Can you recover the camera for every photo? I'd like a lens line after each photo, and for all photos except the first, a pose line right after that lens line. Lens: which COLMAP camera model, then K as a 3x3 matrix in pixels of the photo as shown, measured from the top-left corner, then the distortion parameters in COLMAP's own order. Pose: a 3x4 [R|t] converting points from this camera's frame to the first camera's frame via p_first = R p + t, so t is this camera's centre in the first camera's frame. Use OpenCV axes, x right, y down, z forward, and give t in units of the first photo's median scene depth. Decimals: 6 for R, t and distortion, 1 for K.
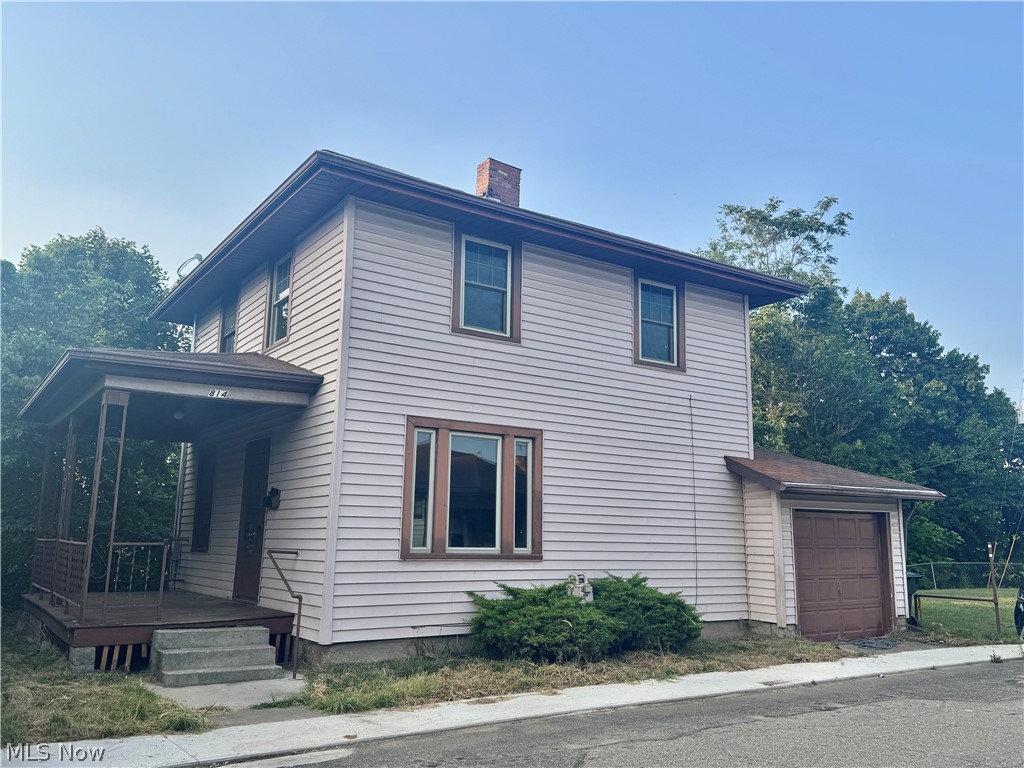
lens RADIAL K [[841.0, 0, 512.0], [0, 841.0, 384.0], [0, 0, 1]] dist [0.152598, -0.259576]
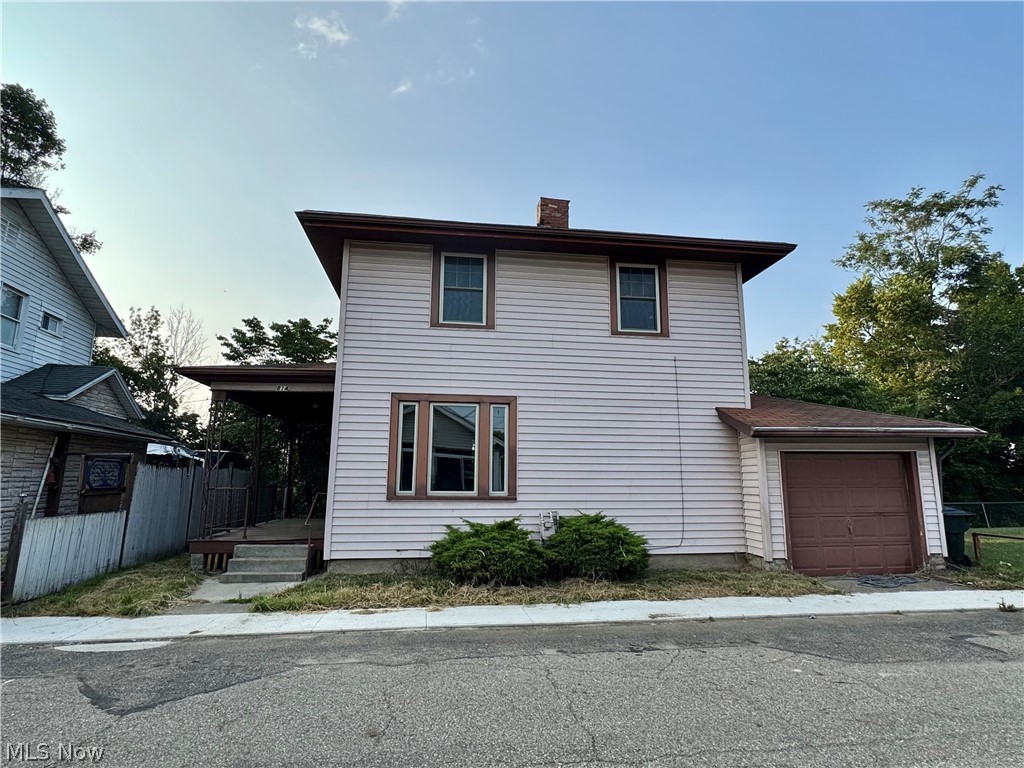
lens RADIAL K [[555.5, 0, 512.0], [0, 555.5, 384.0], [0, 0, 1]] dist [-0.003523, -0.002087]
pose [[0.897071, -0.090117, -0.432601, 0.344097], [0.089509, 0.995747, -0.021817, 0.047990], [0.432727, -0.019150, 0.901322, 0.234283]]
